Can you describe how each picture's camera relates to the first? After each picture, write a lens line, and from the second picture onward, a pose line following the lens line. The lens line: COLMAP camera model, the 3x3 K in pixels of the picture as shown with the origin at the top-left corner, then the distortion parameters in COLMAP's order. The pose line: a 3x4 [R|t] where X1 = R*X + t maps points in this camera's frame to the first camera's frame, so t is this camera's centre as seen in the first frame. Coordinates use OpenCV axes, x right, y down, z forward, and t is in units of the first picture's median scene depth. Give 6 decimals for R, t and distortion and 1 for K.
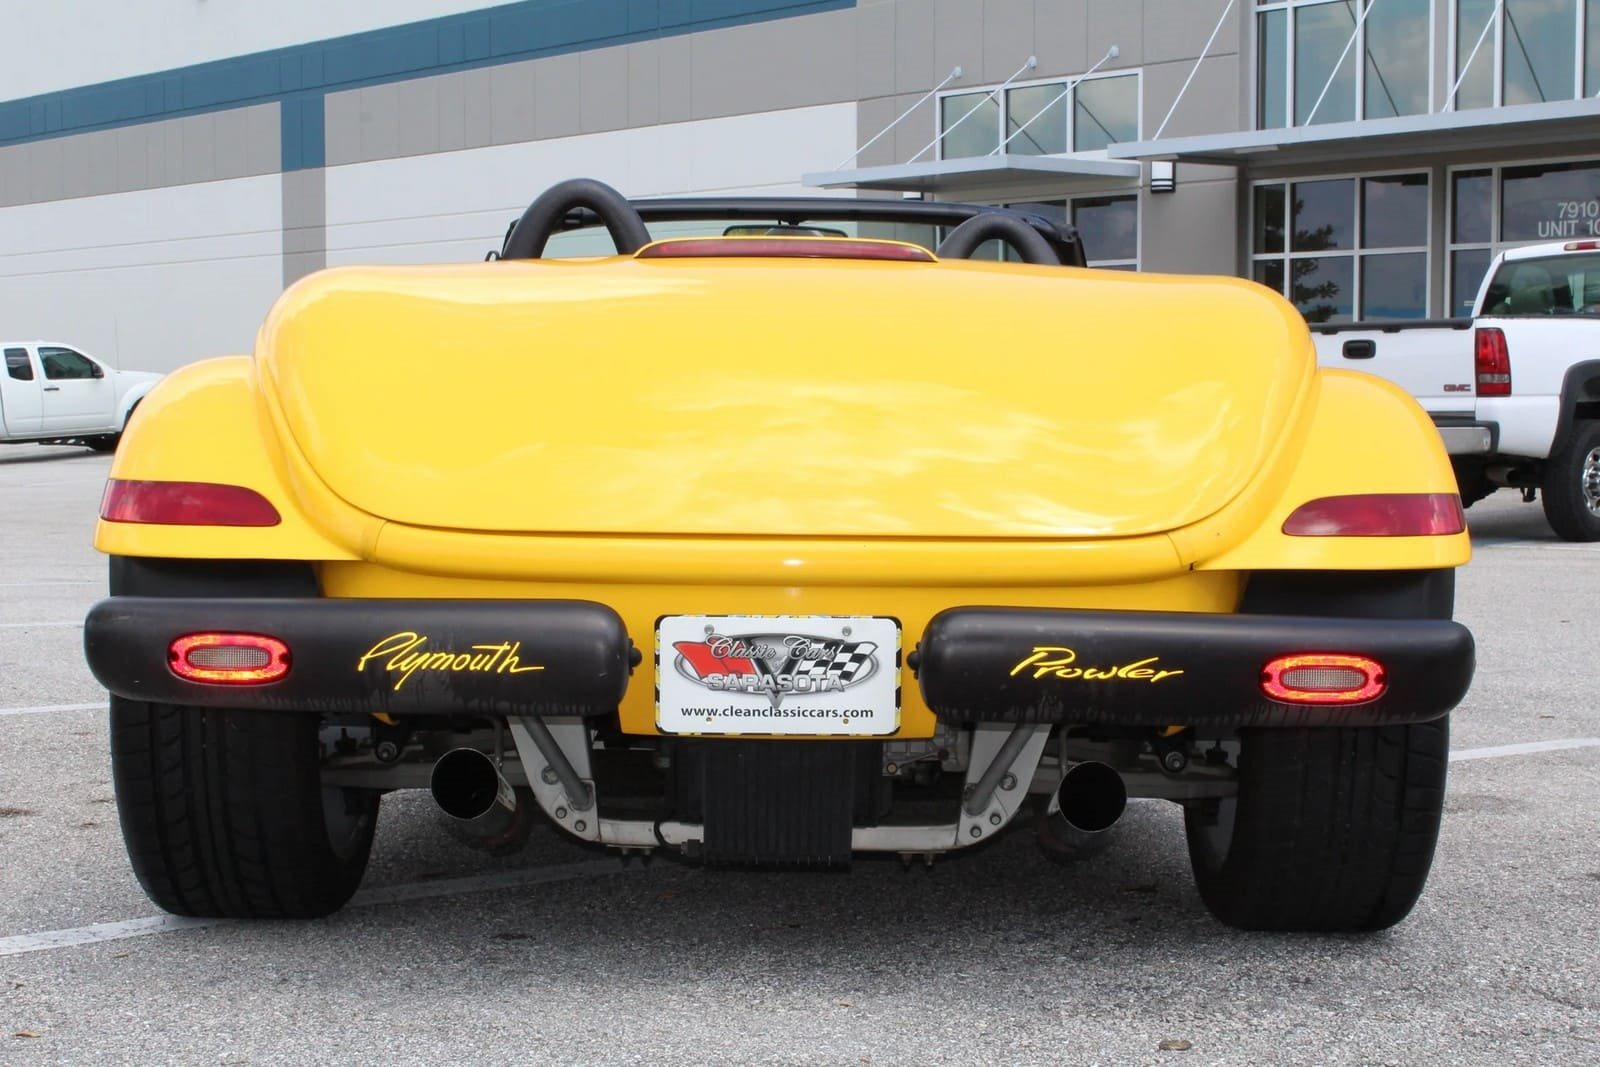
lens RADIAL K [[2618.3, 0, 800.0], [0, 2618.3, 533.5], [0, 0, 1]] dist [0.015788, -0.001409]
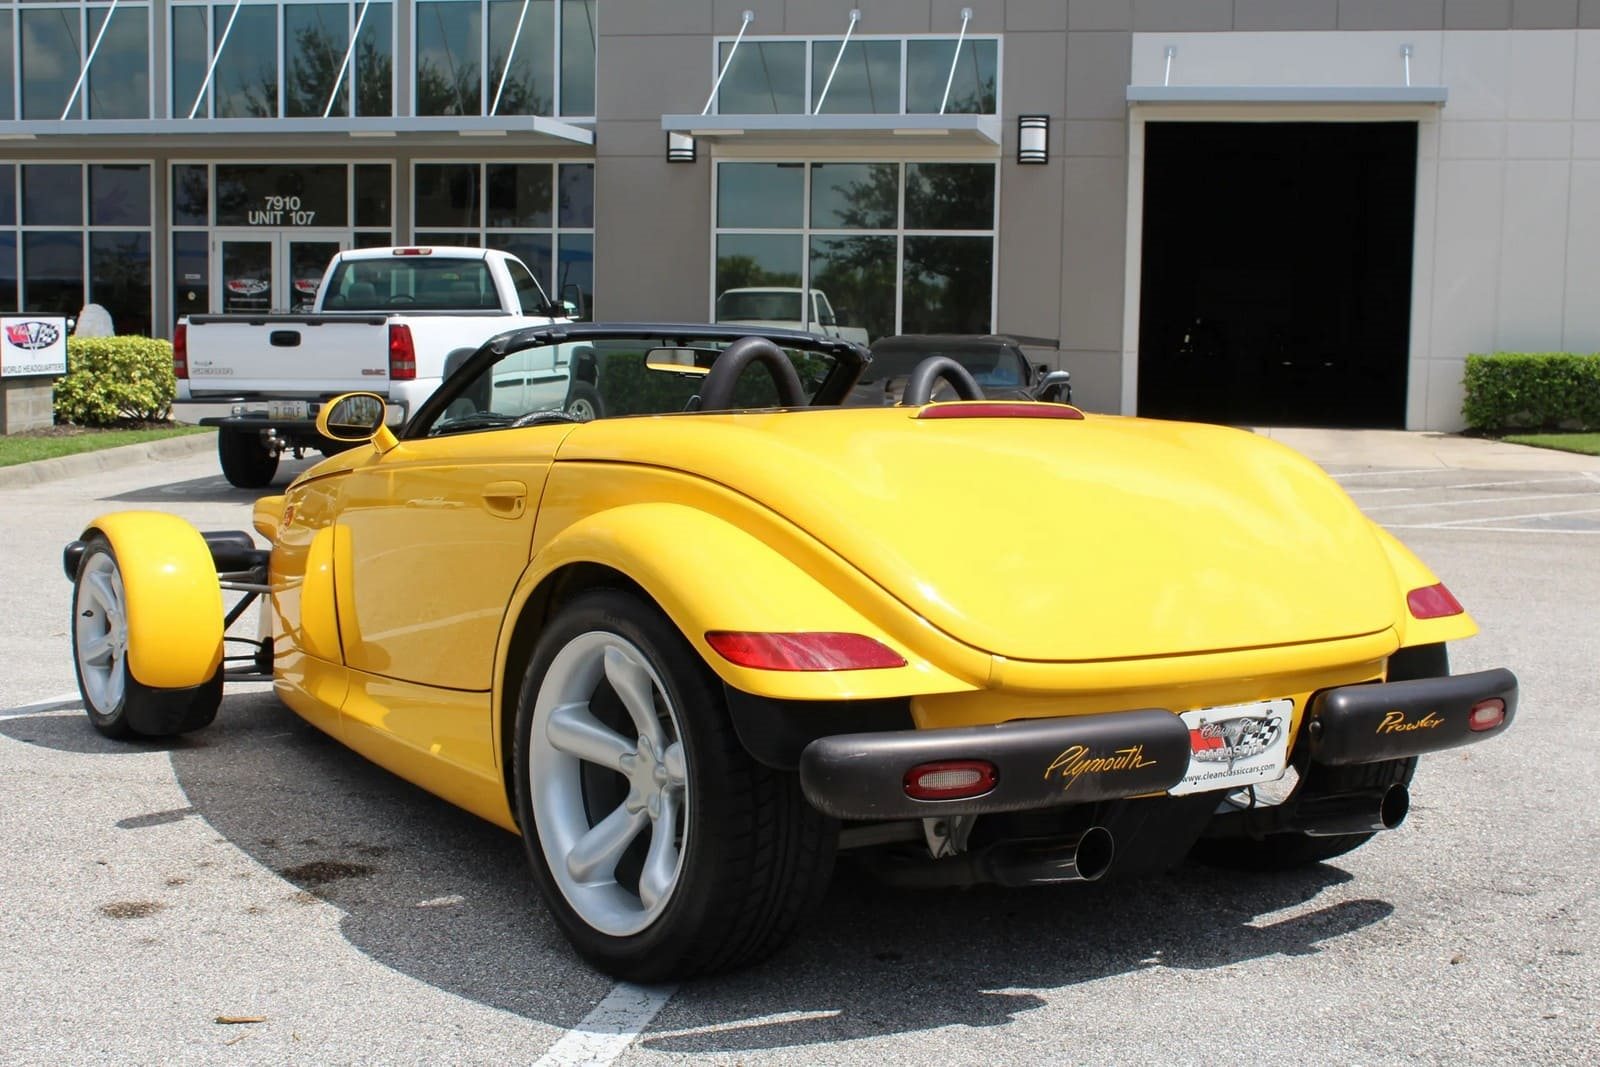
lens RADIAL K [[2219.2, 0, 800.0], [0, 2219.2, 533.5], [0, 0, 1]] dist [-0.042023, -0.069852]
pose [[0.792624, -0.043877, 0.608130, -0.912306], [0.015108, 0.998514, 0.052352, -0.126292], [-0.609523, -0.032308, 0.792109, 0.202072]]
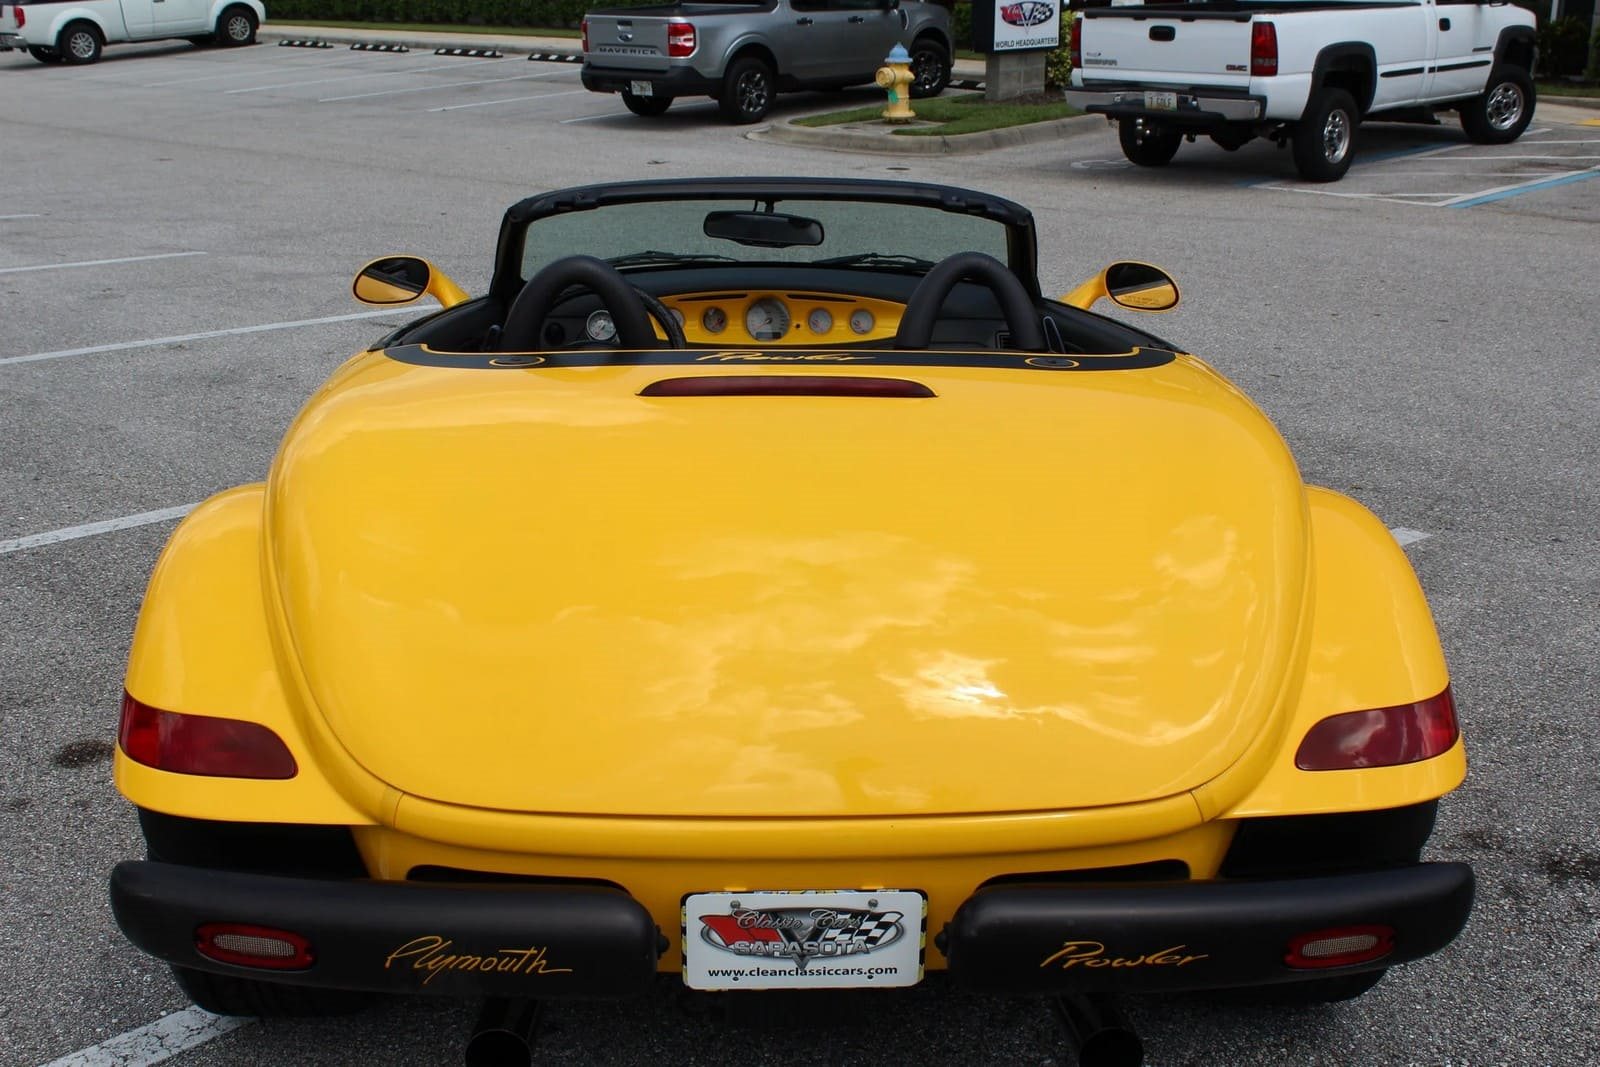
lens RADIAL K [[1801.6, 0, 800.0], [0, 1801.6, 533.5], [0, 0, 1]] dist [-0.157298, 0.471340]
pose [[0.998903, -0.016173, 0.043951, -0.037684], [0.003828, 0.963537, 0.267549, -0.281227], [-0.046676, -0.267087, 0.962541, 0.379404]]
